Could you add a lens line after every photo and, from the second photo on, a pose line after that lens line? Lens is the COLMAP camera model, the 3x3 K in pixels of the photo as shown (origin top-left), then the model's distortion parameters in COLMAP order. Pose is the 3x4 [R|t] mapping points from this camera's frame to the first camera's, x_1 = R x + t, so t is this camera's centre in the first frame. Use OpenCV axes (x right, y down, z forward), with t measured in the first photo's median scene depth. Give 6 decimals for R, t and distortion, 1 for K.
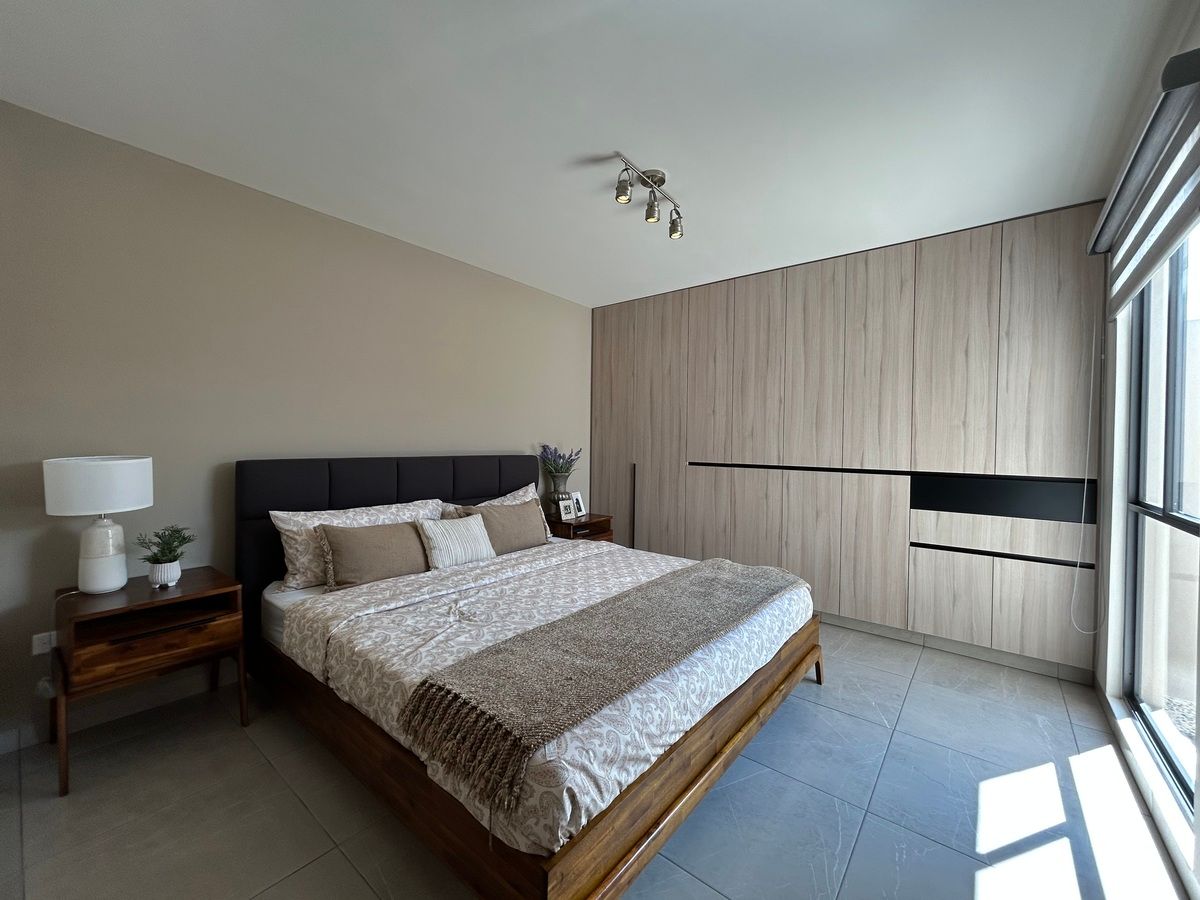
lens RADIAL K [[481.9, 0, 598.4], [0, 481.9, 445.7], [0, 0, 1]] dist [0.000264, 0.000176]
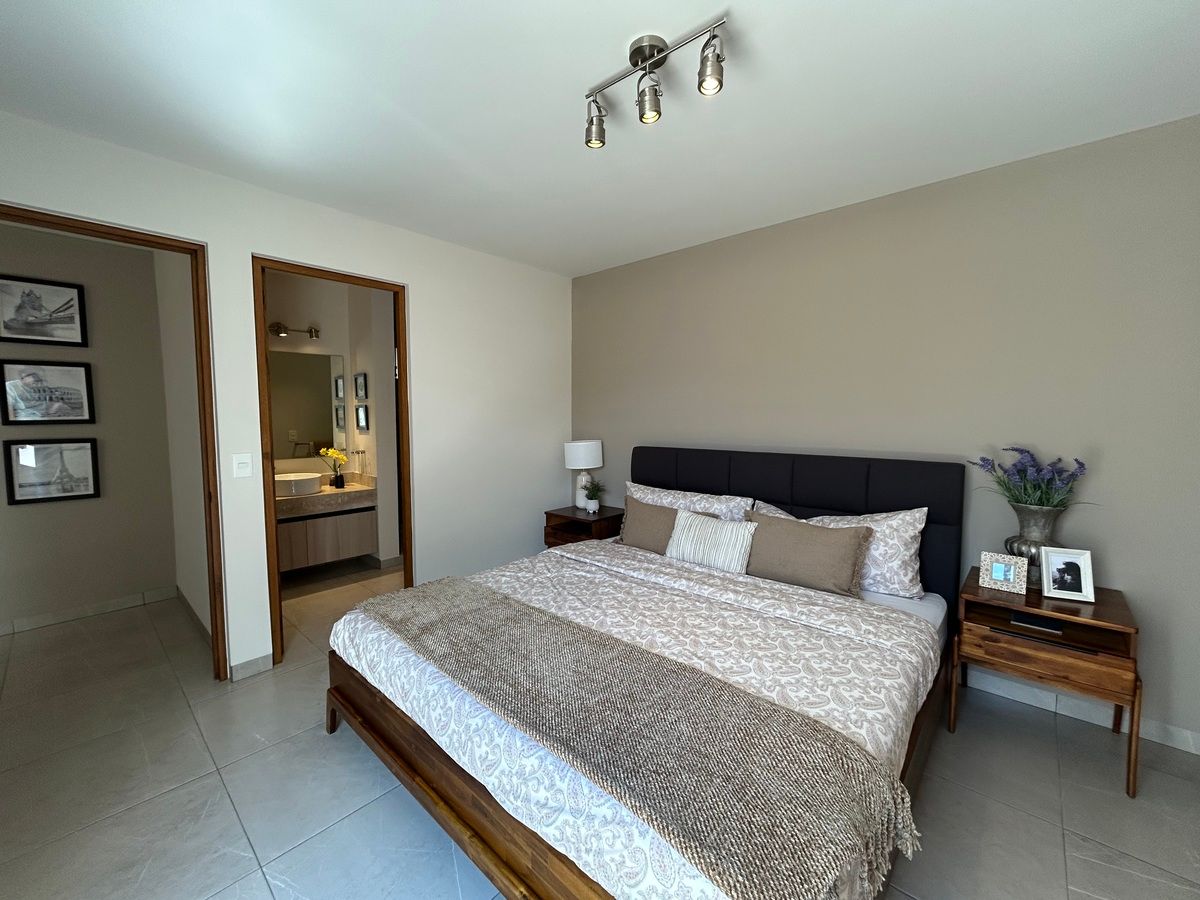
lens RADIAL K [[481.9, 0, 598.4], [0, 481.9, 445.7], [0, 0, 1]] dist [0.000264, 0.000176]
pose [[-0.041577, 0.053043, -0.997726, 0.789348], [-0.013516, 0.998469, 0.053646, -0.051319], [0.999044, 0.015715, -0.040797, 0.950160]]
